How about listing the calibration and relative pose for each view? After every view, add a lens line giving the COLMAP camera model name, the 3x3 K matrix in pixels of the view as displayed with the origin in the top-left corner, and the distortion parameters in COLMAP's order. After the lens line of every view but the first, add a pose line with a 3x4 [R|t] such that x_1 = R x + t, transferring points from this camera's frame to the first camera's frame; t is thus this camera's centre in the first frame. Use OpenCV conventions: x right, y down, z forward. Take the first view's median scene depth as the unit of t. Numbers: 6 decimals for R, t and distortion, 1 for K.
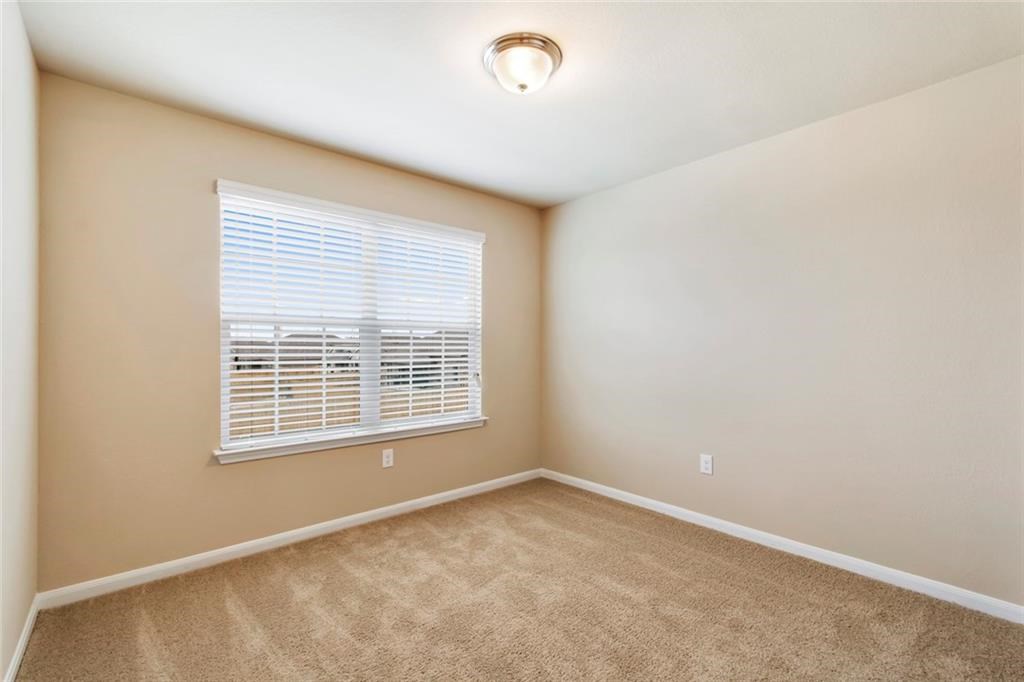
lens RADIAL K [[484.0, 0, 512.1], [0, 484.0, 338.7], [0, 0, 1]] dist [-0.012568, 0.000940]
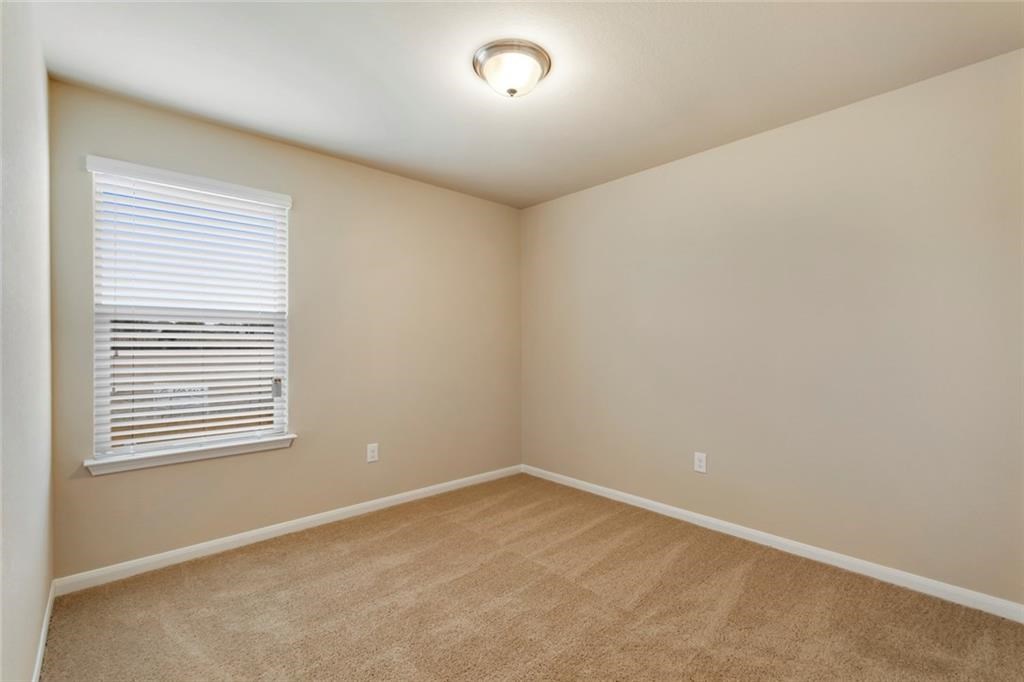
lens RADIAL K [[453.3, 0, 511.3], [0, 453.3, 333.3], [0, 0, 1]] dist [0.001985, -0.000945]
pose [[0.999898, 0.000810, -0.014247, 0.169573], [-0.000899, 0.999980, -0.006288, 0.002767], [0.014241, 0.006300, 0.999879, 0.159853]]
